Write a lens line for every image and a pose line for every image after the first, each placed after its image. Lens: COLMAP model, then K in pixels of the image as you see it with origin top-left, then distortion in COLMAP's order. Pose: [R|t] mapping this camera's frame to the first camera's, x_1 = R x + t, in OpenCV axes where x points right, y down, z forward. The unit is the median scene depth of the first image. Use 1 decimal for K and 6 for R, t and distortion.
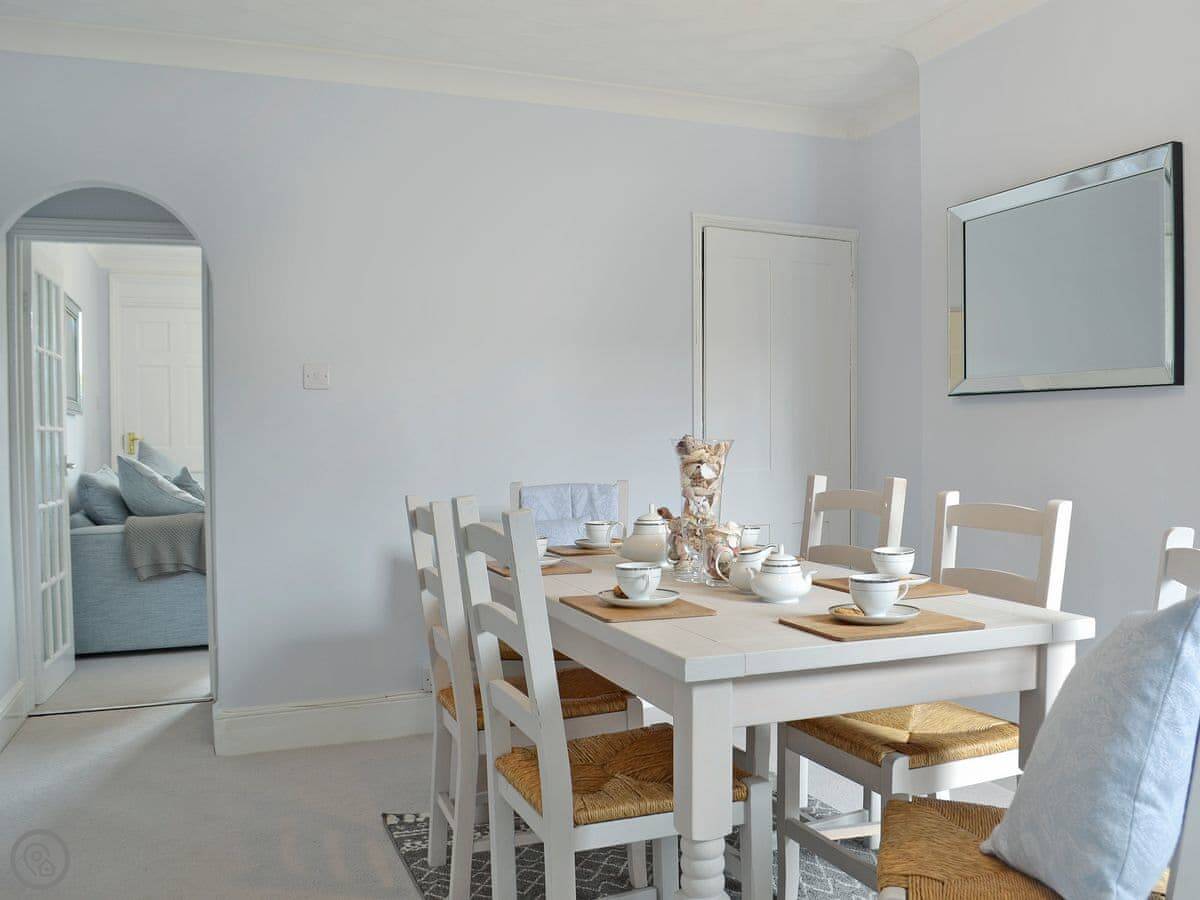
lens RADIAL K [[1070.2, 0, 602.2], [0, 1070.2, 450.2], [0, 0, 1]] dist [-0.085559, 0.007406]
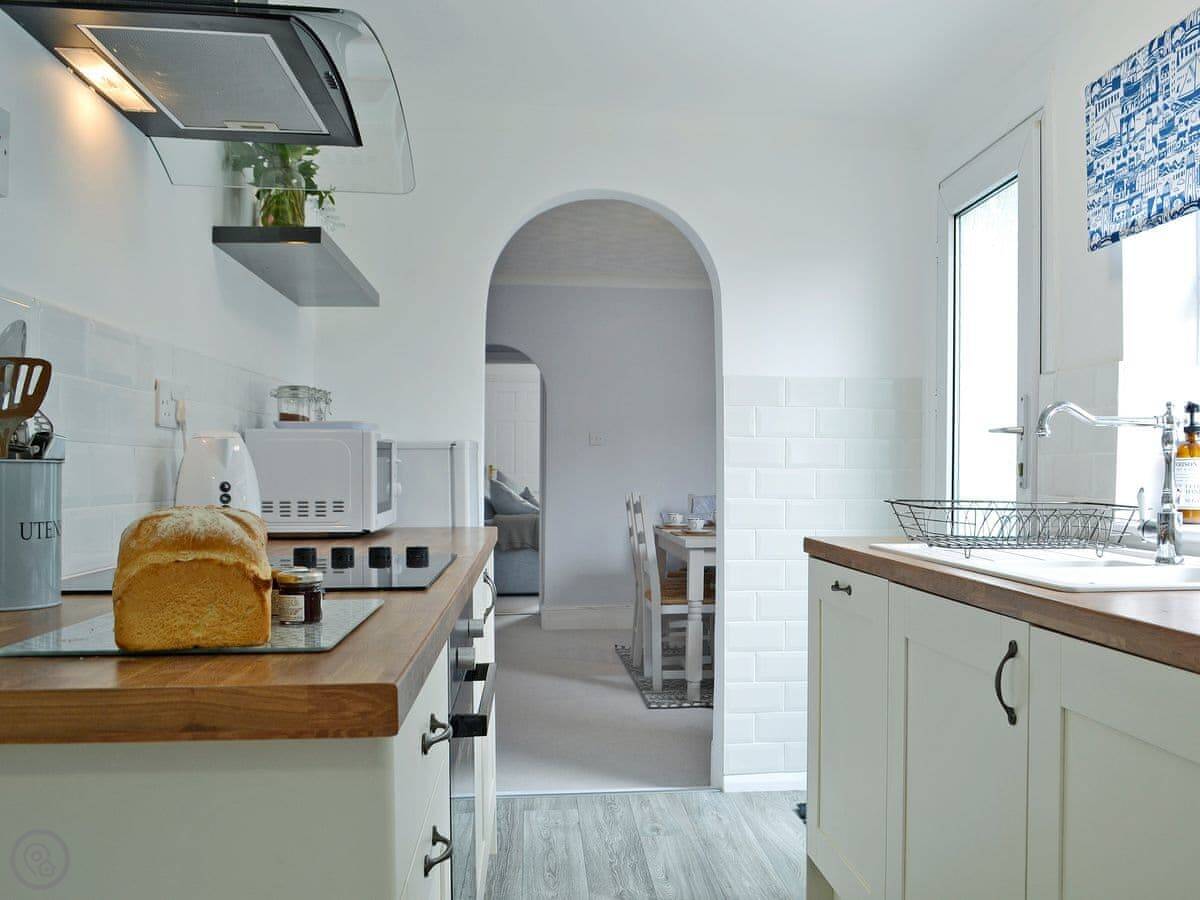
lens RADIAL K [[1070.2, 0, 599.7], [0, 1070.2, 454.2], [0, 0, 1]] dist [-0.085559, 0.007406]
pose [[0.956105, 0.009447, -0.292871, 0.224684], [-0.017808, 0.999506, -0.025895, 0.007017], [0.292481, 0.029973, 0.955801, -0.627328]]
